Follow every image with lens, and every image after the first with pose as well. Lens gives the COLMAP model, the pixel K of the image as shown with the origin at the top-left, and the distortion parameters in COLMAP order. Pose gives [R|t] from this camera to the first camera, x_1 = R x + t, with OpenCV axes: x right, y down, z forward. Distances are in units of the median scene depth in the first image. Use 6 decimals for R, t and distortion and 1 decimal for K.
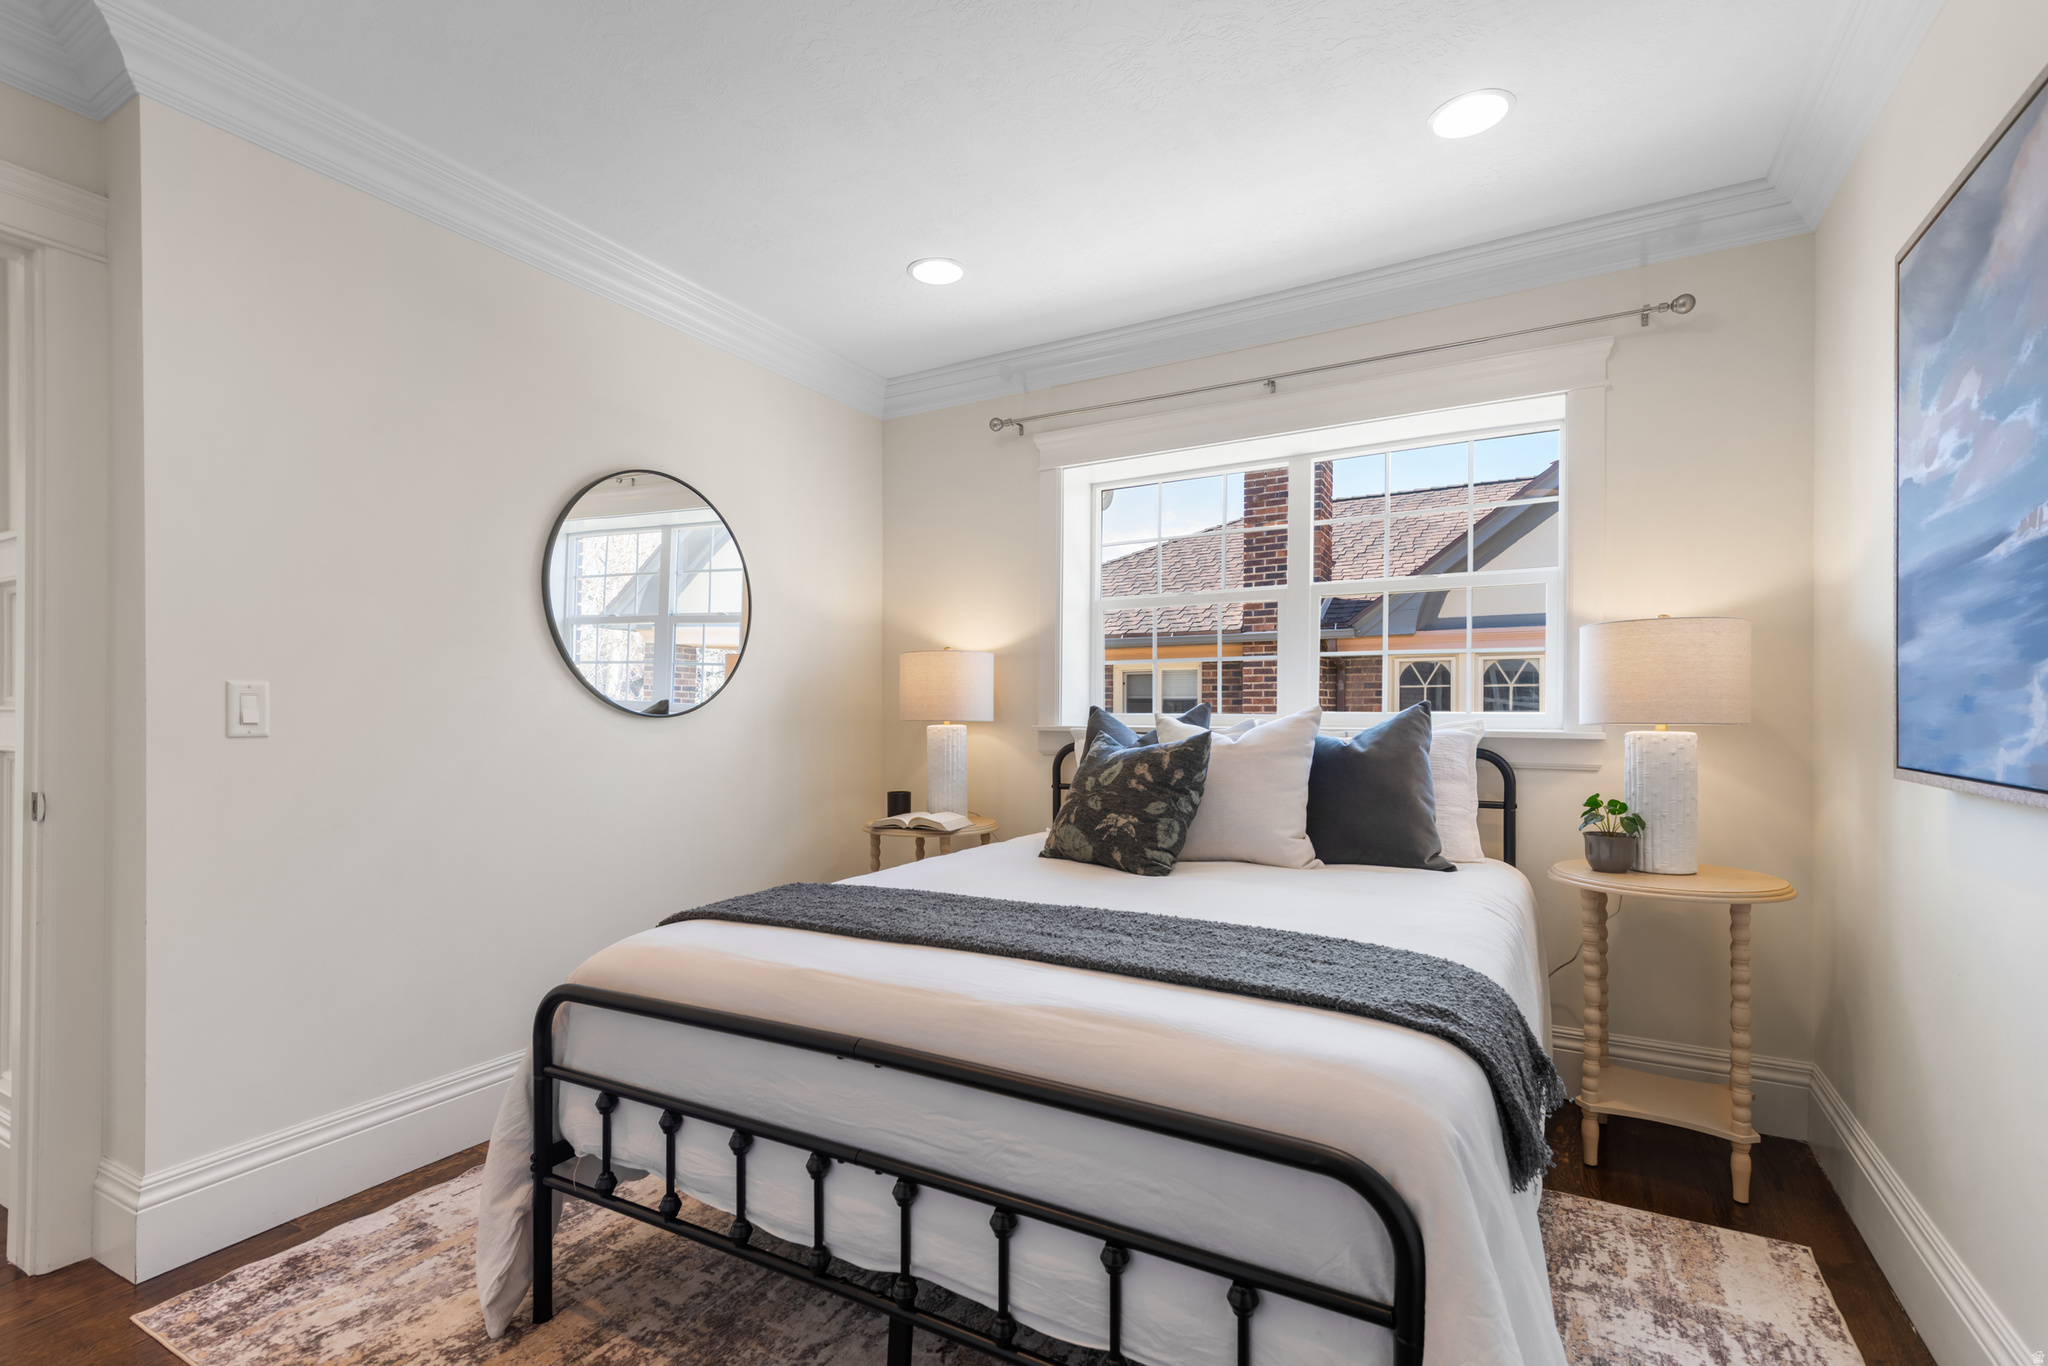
lens RADIAL K [[917.2, 0, 997.7], [0, 917.2, 711.2], [0, 0, 1]] dist [0.021162, -0.004775]
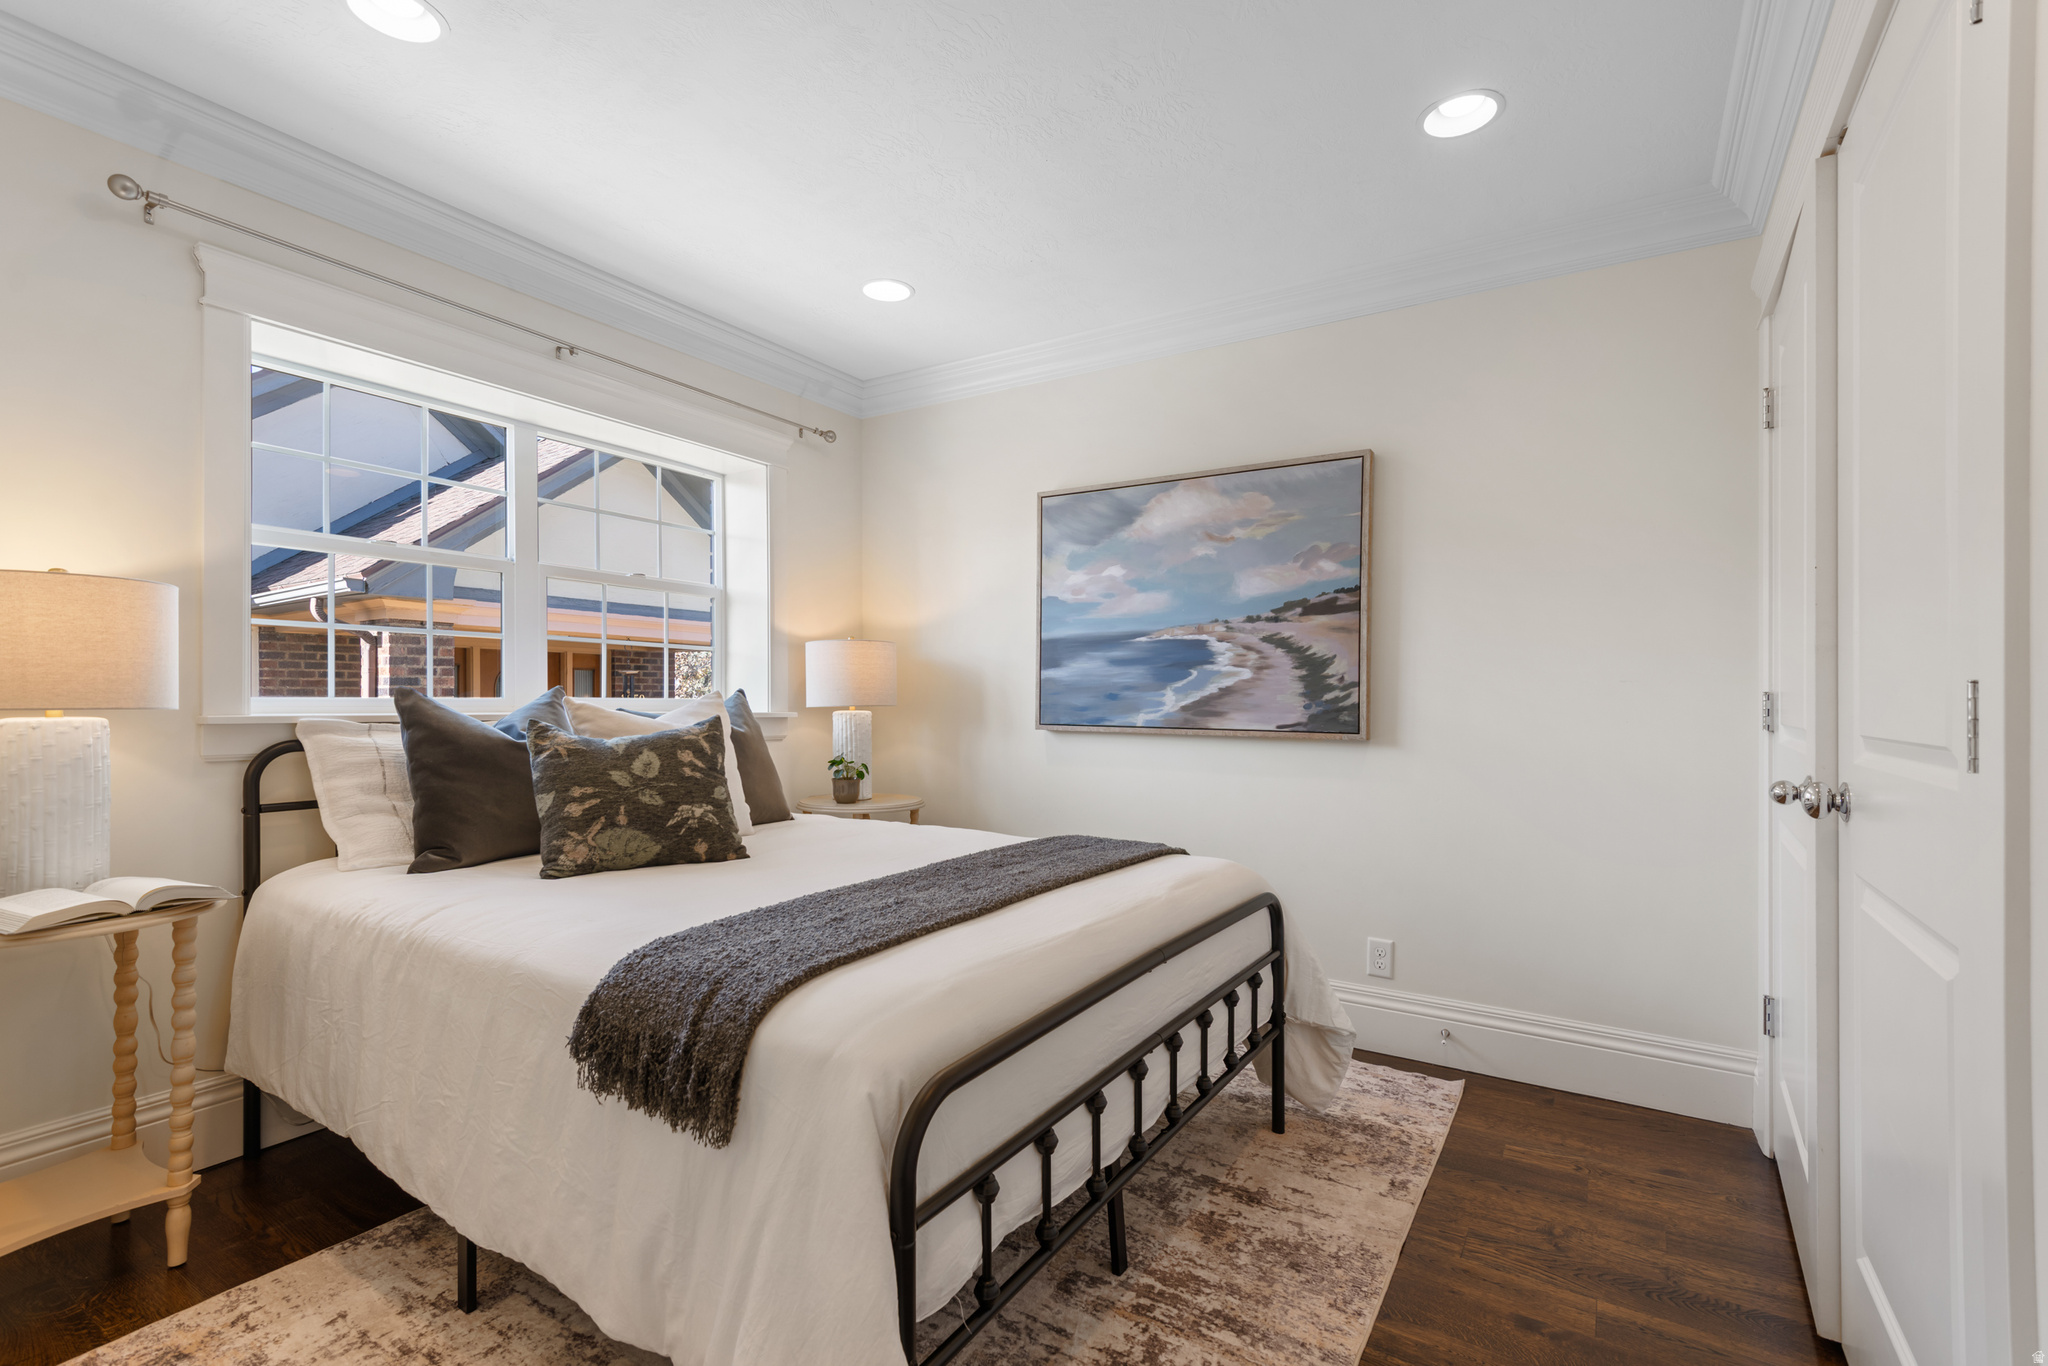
lens RADIAL K [[917.2, 0, 1016.7], [0, 917.2, 696.8], [0, 0, 1]] dist [0.021162, -0.004775]
pose [[0.061840, 0.005622, 0.998070, -0.769363], [-0.005684, 0.999970, -0.005280, 0.003621], [-0.998070, -0.005346, 0.061870, 0.584966]]
